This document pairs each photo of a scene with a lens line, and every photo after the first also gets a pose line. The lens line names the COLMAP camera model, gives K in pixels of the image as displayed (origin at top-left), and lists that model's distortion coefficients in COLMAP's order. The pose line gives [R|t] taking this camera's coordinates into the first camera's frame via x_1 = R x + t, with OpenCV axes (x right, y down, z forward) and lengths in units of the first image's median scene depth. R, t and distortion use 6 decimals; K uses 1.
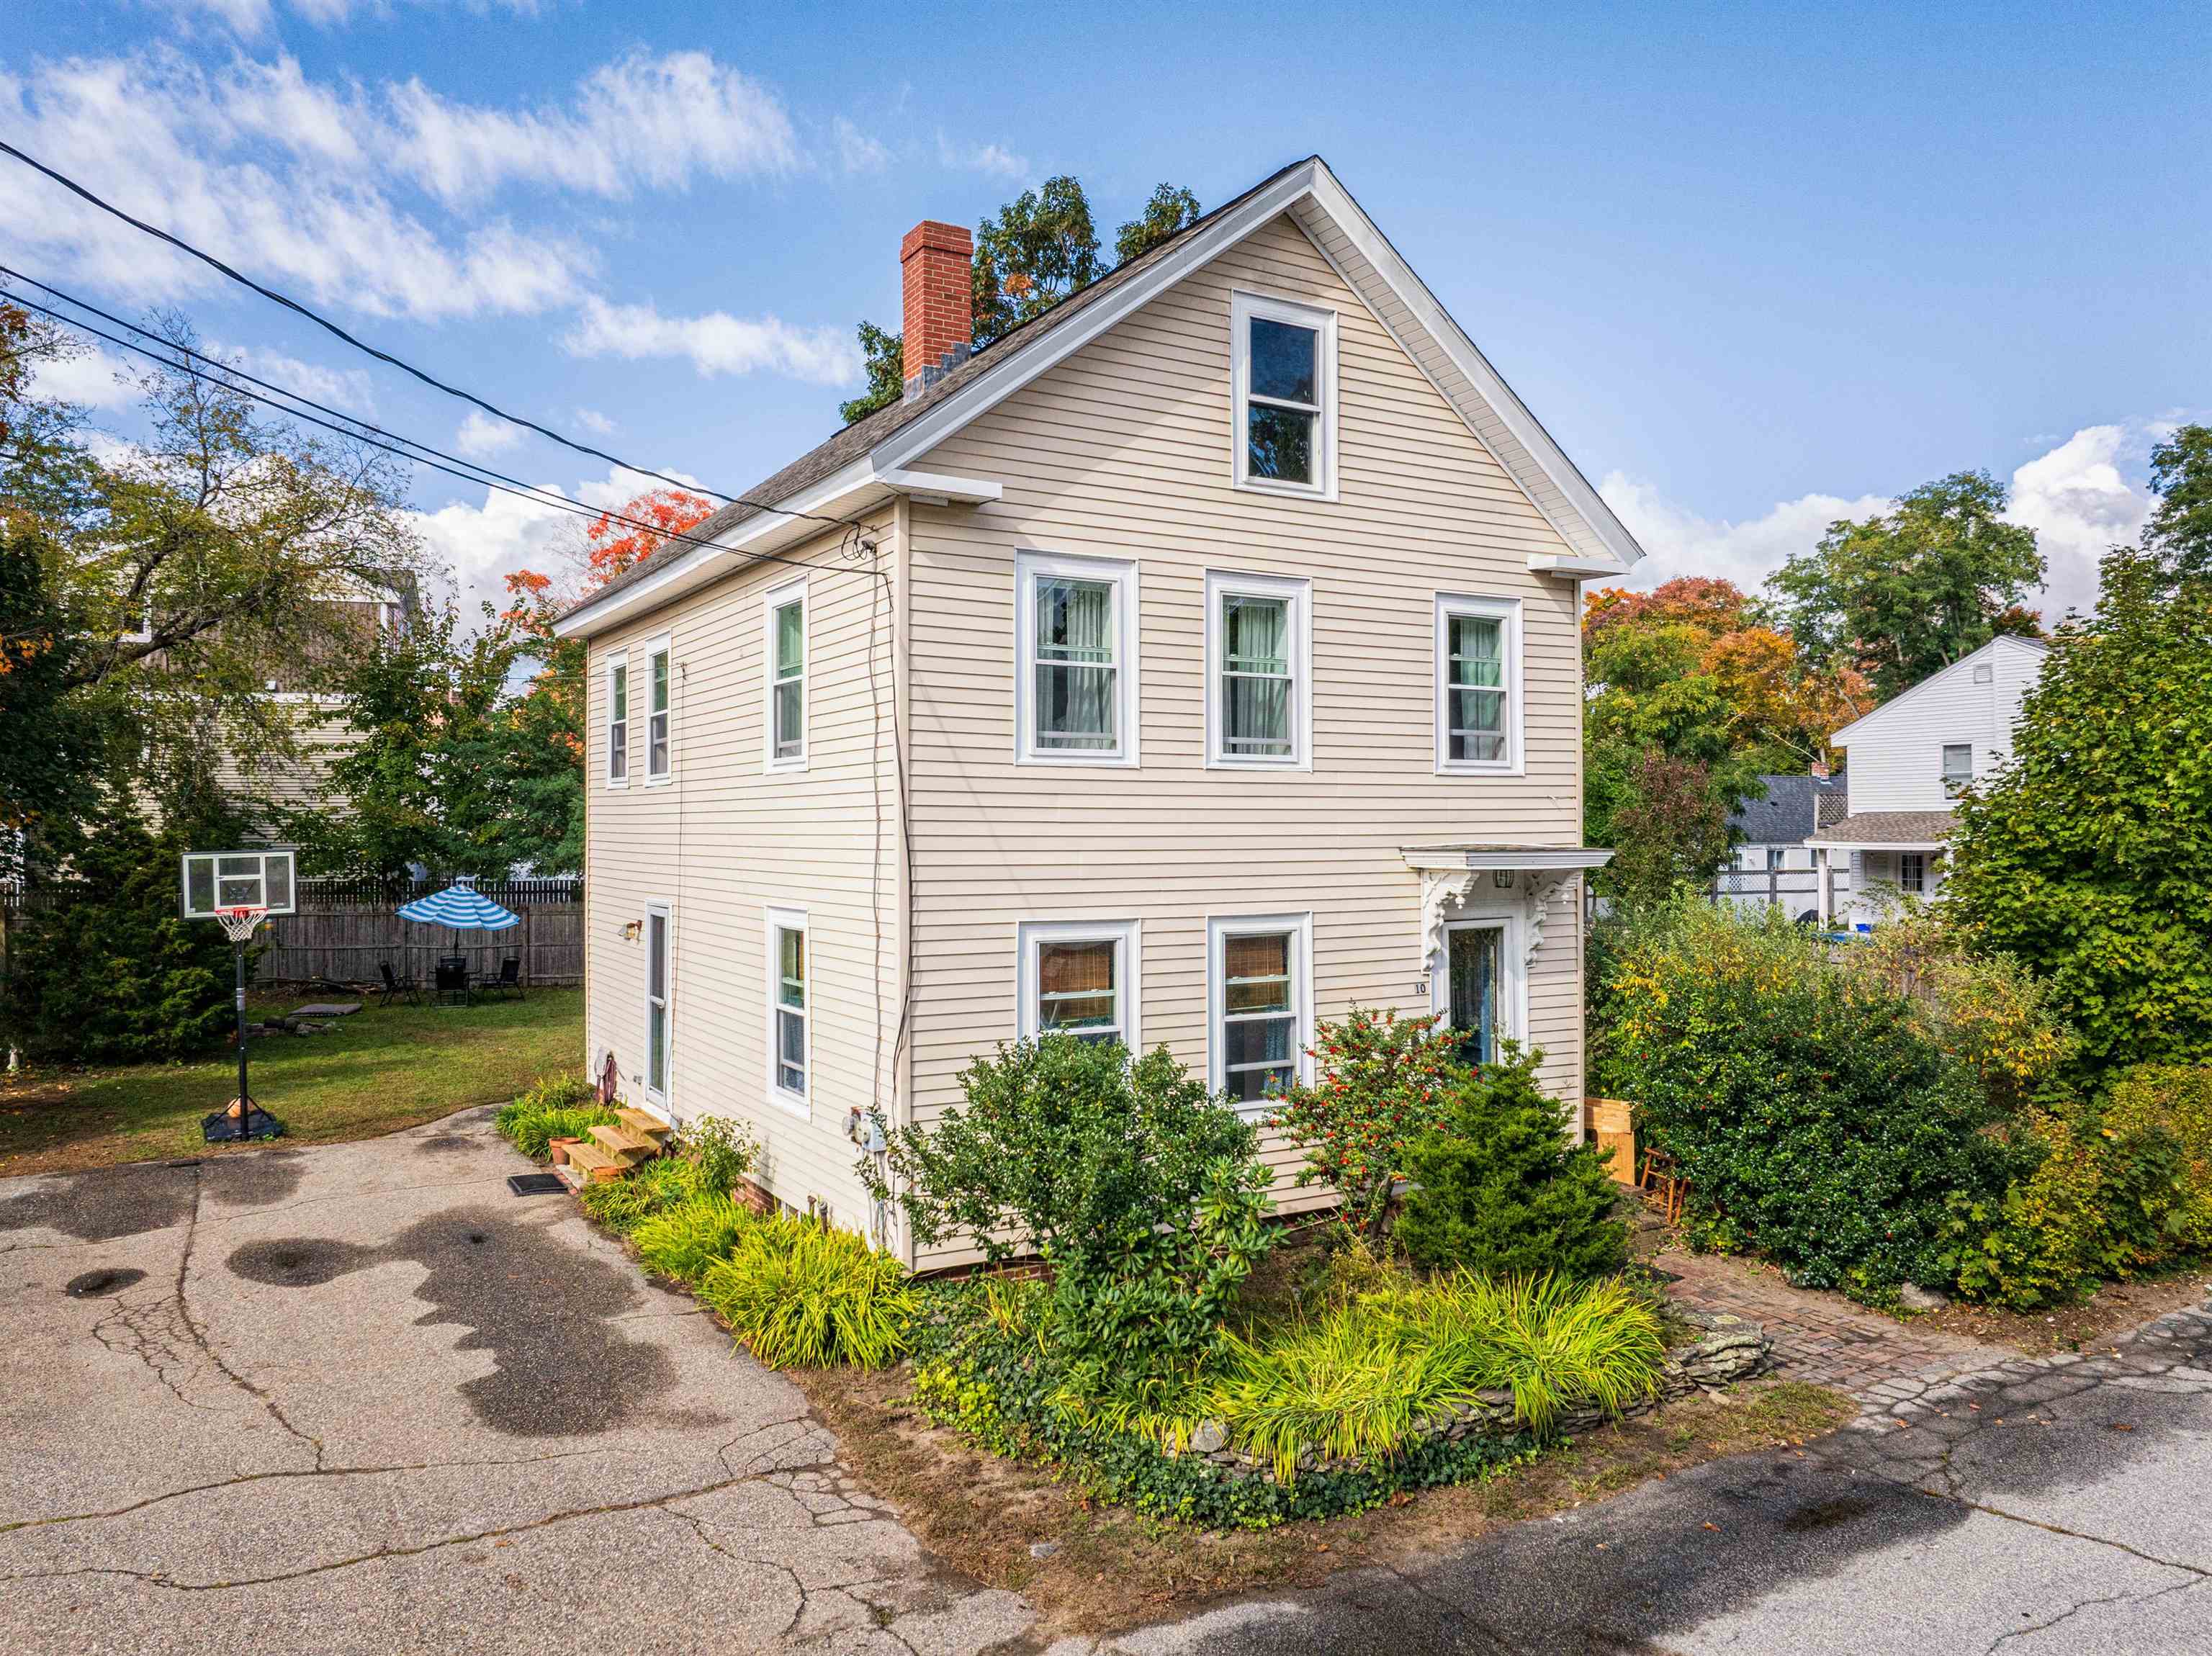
lens RADIAL K [[1580.2, 0, 1106.7], [0, 1580.2, 818.9], [0, 0, 1]] dist [-0.044259, 0.005579]
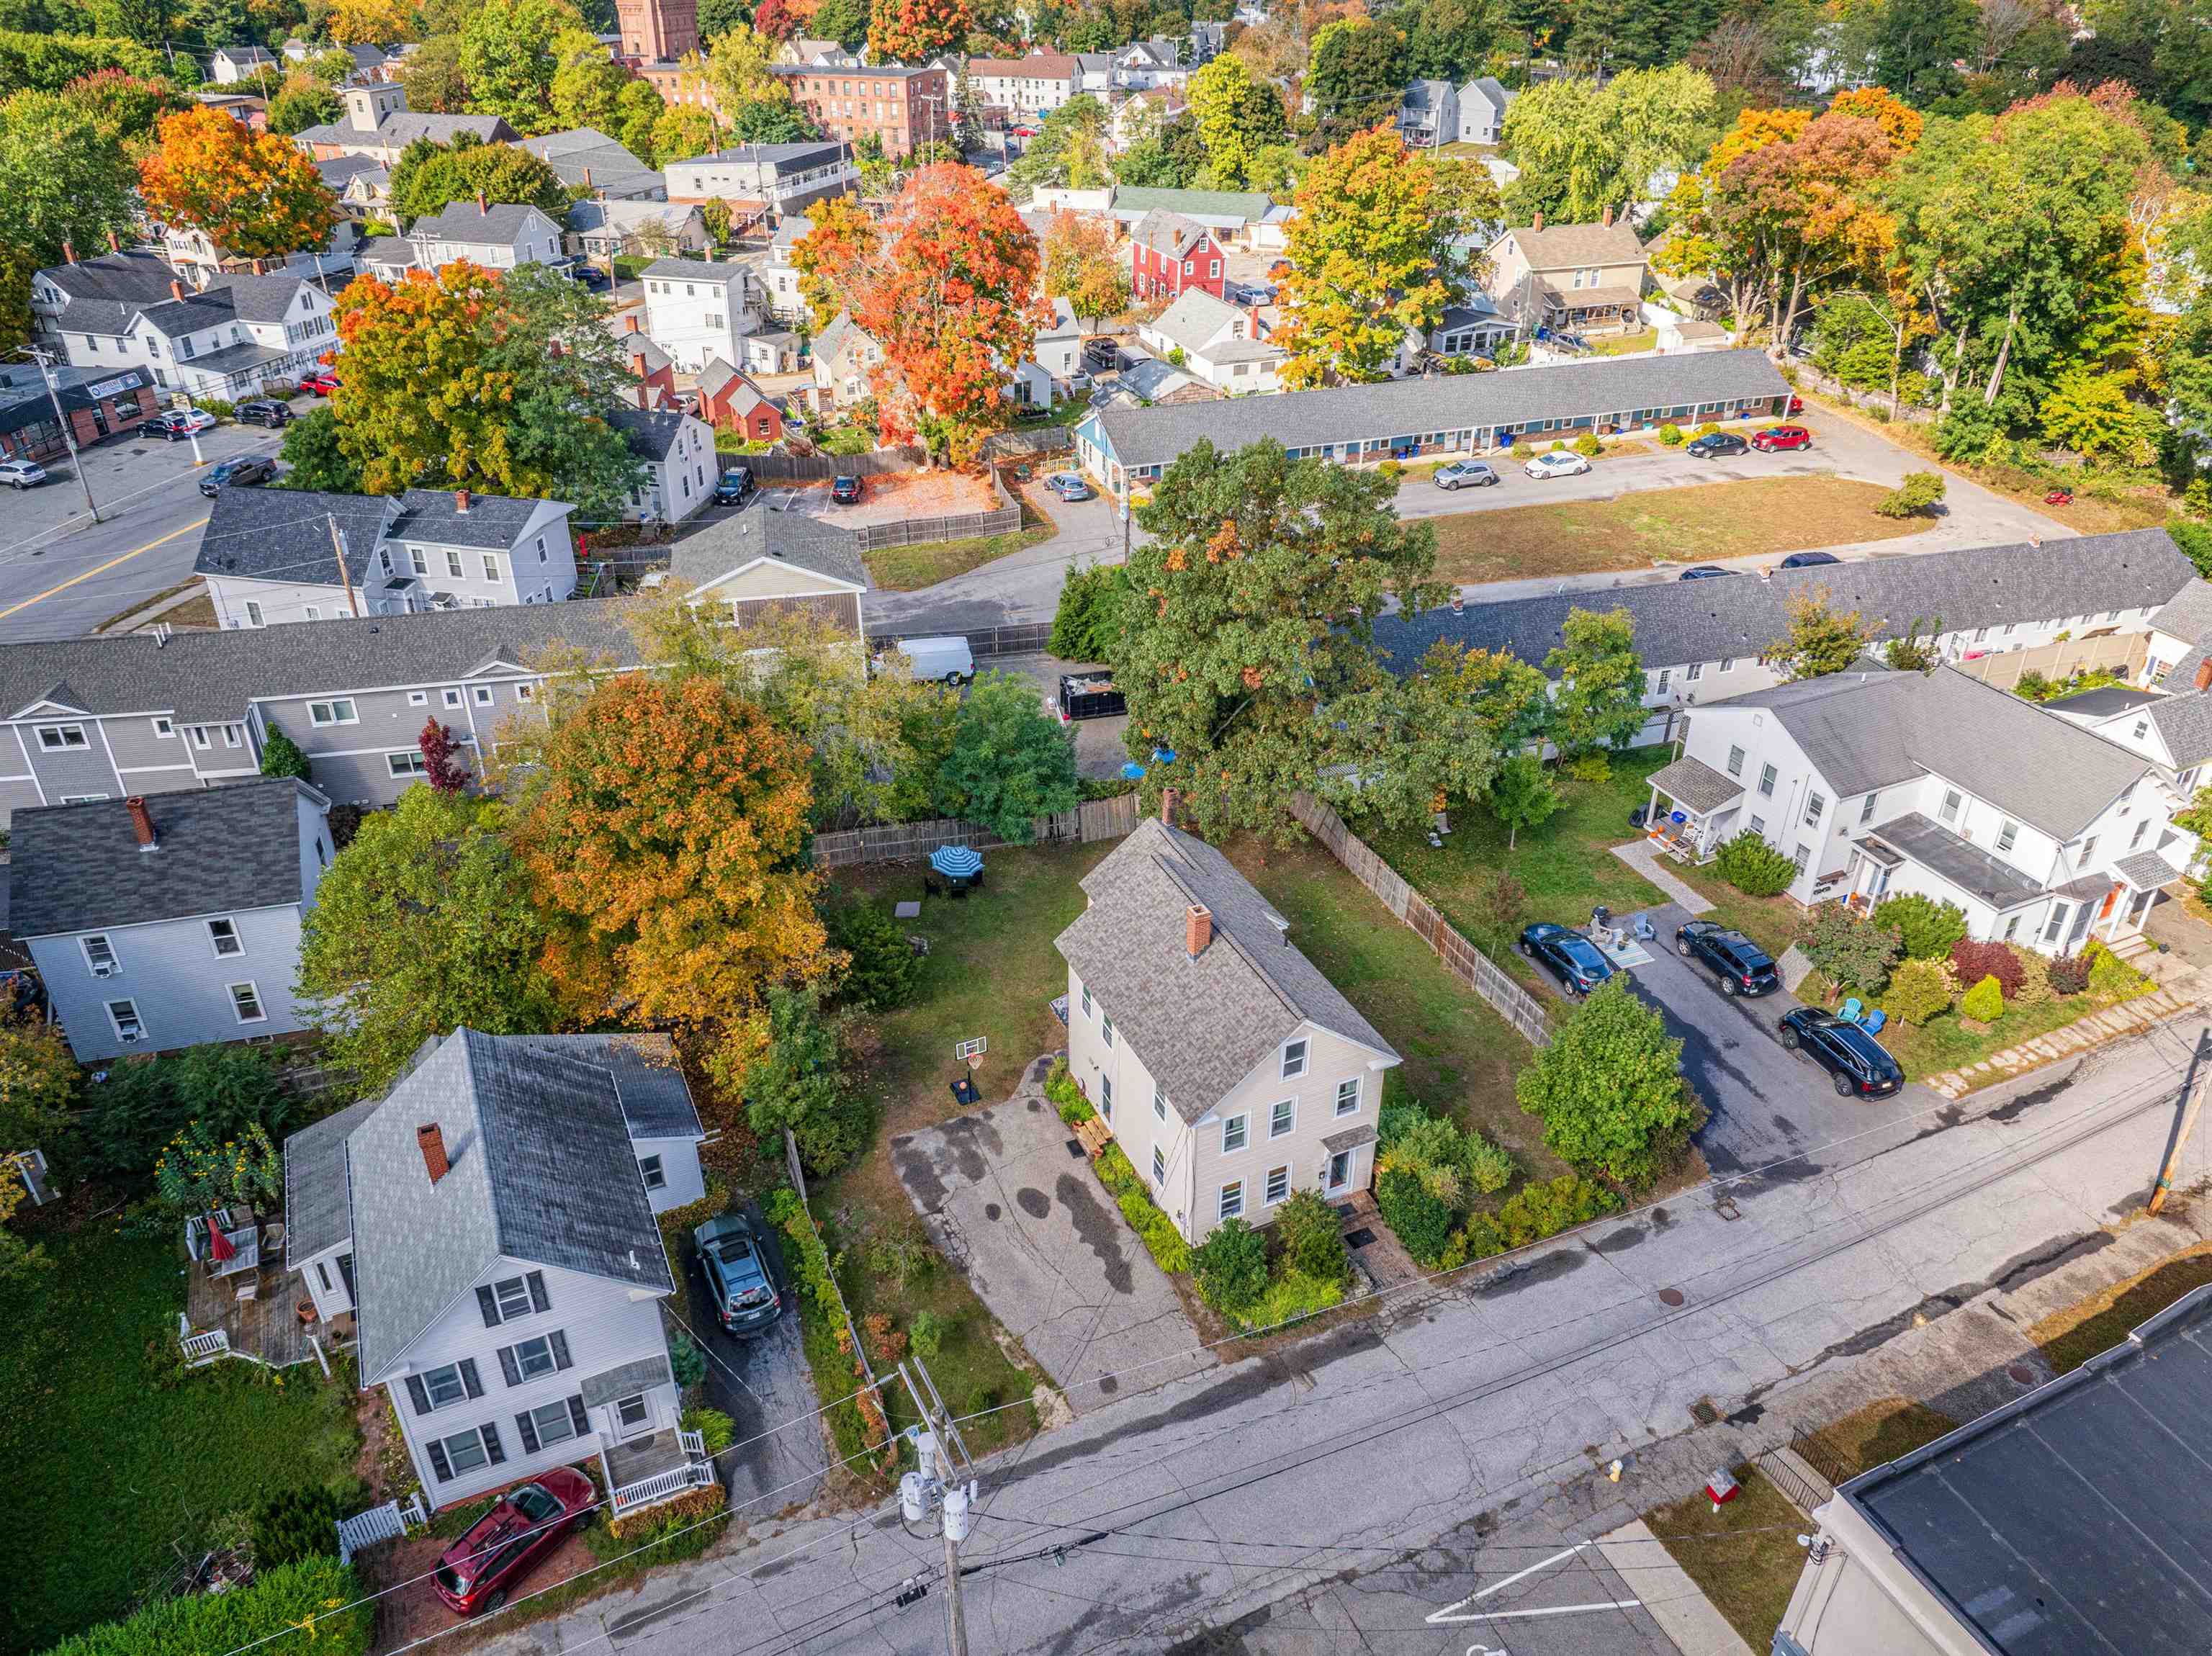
lens RADIAL K [[1561.8, 0, 1096.0], [0, 1561.8, 798.2], [0, 0, 1]] dist [-0.036655, -0.001655]
pose [[0.993012, 0.055401, -0.104200, -0.002579], [0.004467, 0.864680, 0.502304, -2.546977], [0.117928, -0.499259, 0.858390, -1.846664]]
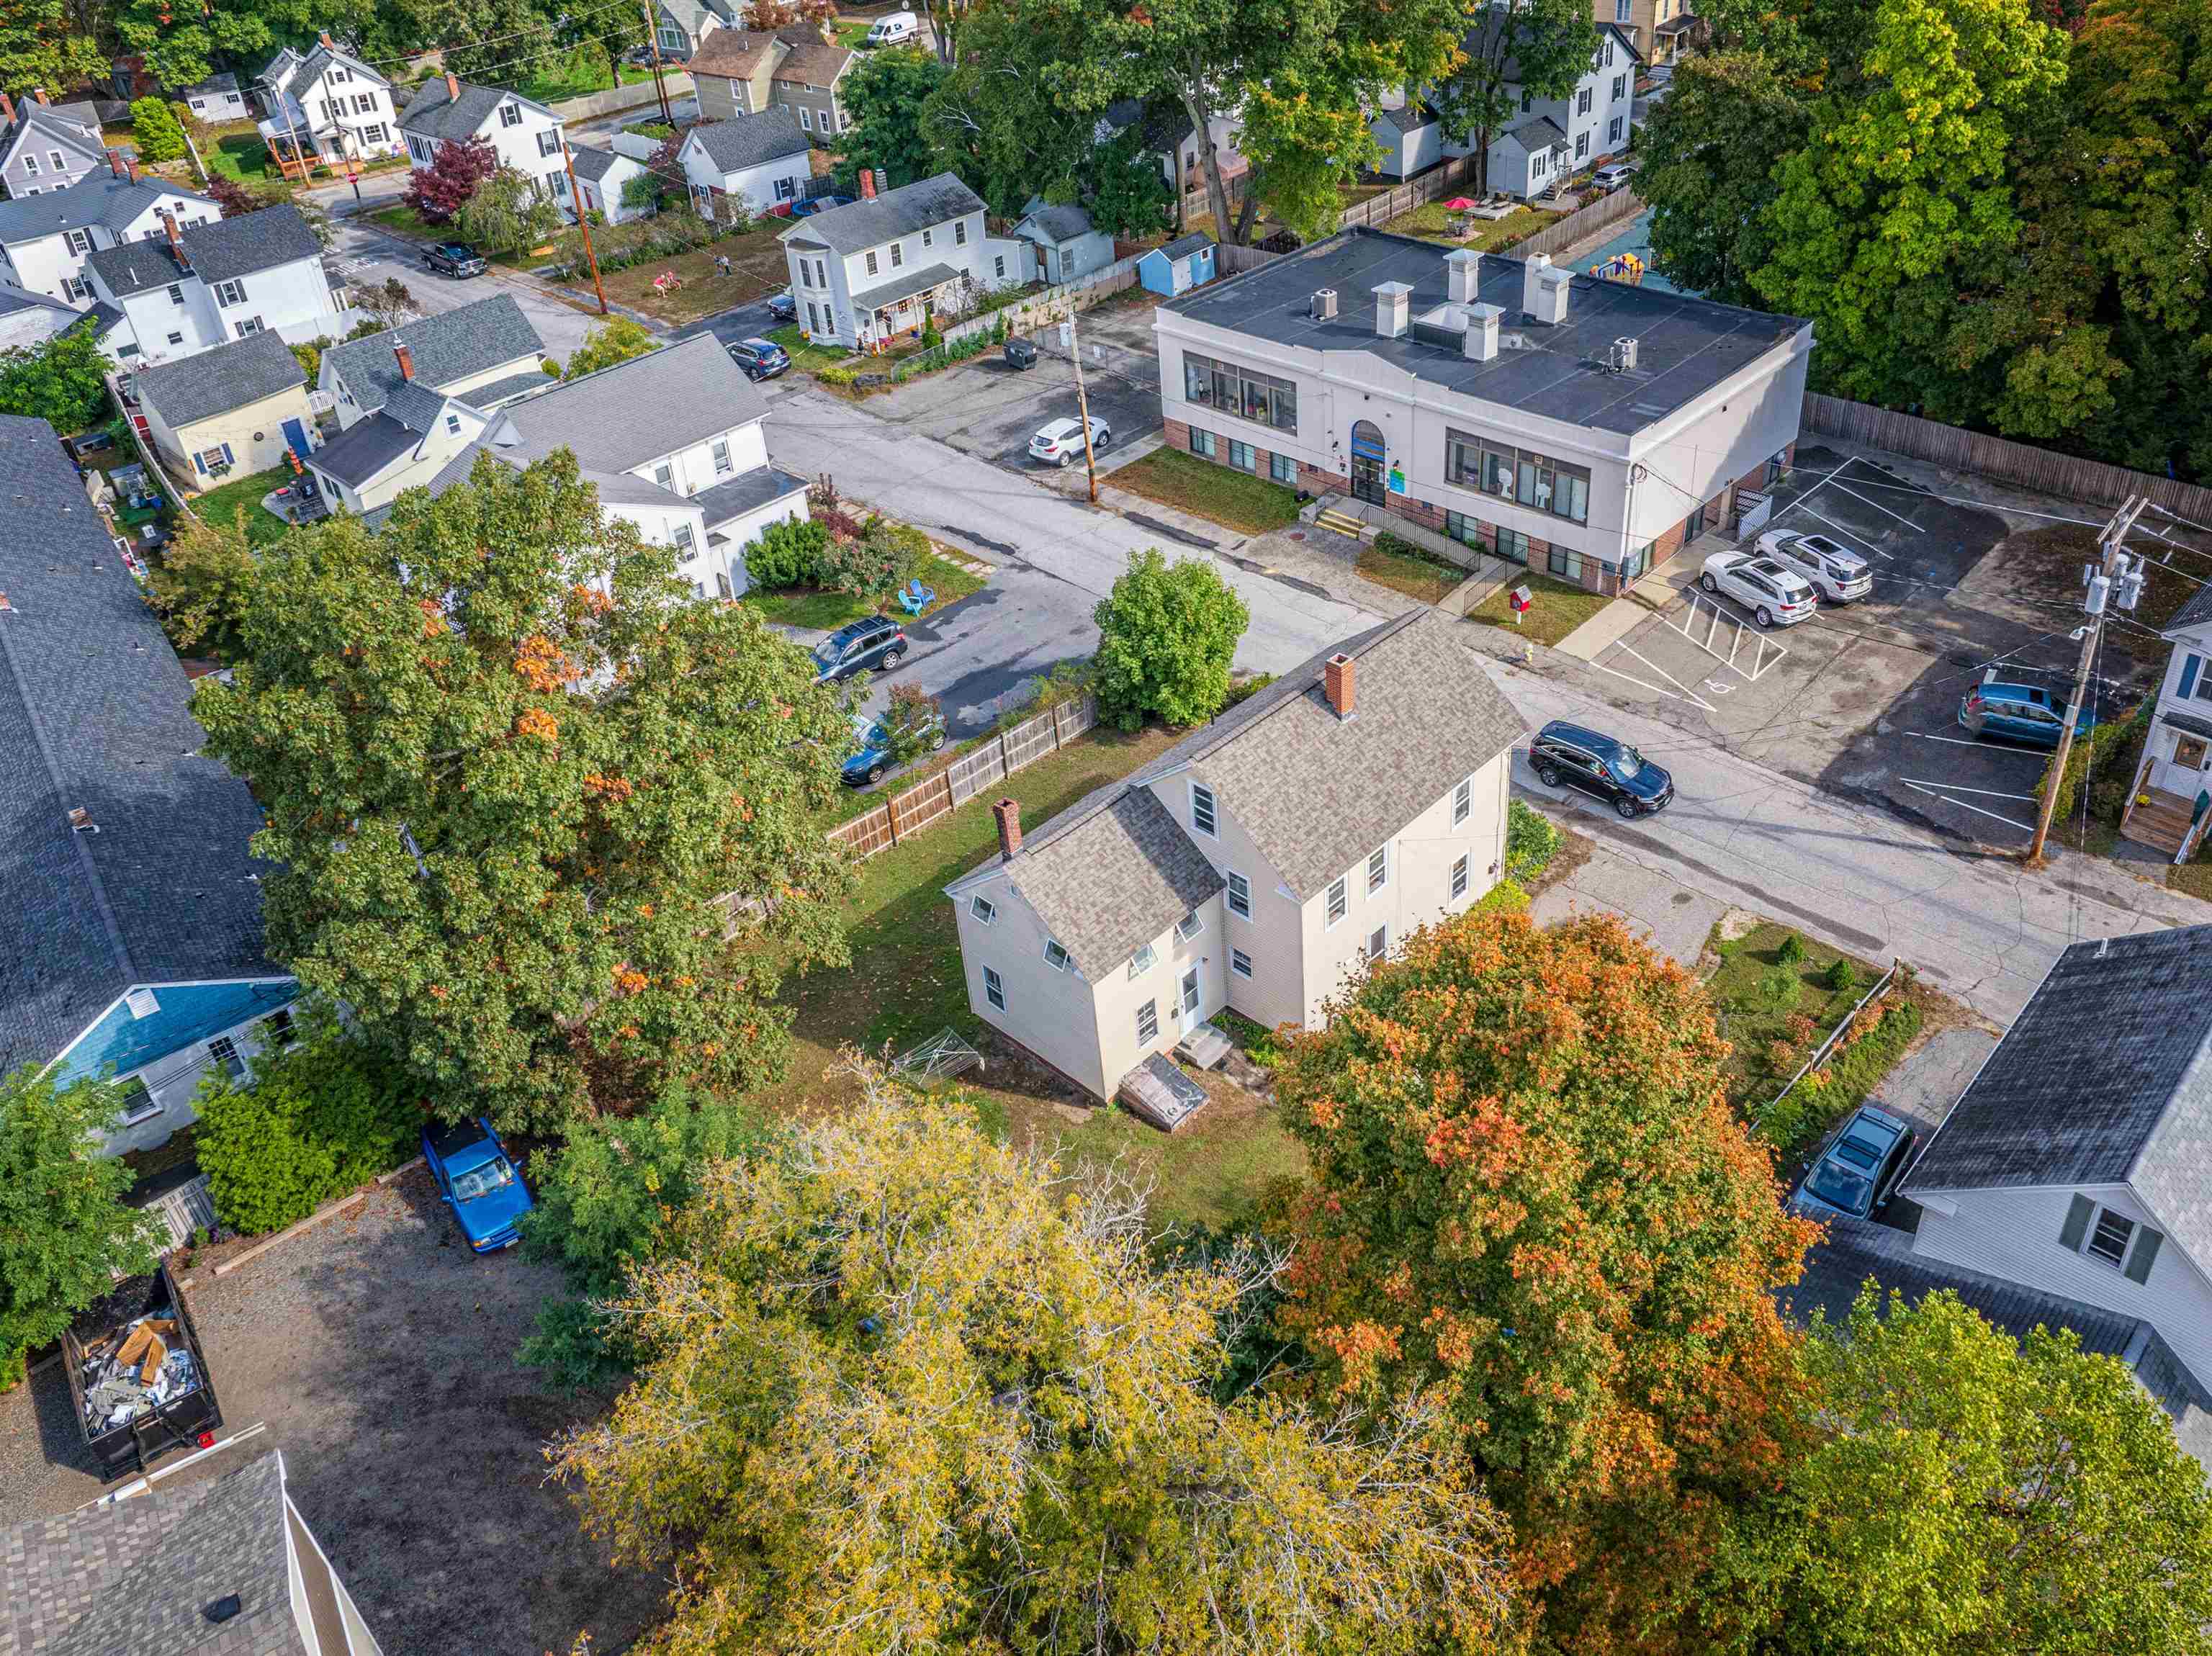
lens RADIAL K [[1580.2, 0, 1106.7], [0, 1580.2, 818.9], [0, 0, 1]] dist [-0.044259, 0.005579]
pose [[-0.251629, -0.580524, 0.774387, -2.617412], [0.055295, 0.790202, 0.610347, -2.184661], [-0.966243, 0.196401, -0.166738, 2.301229]]
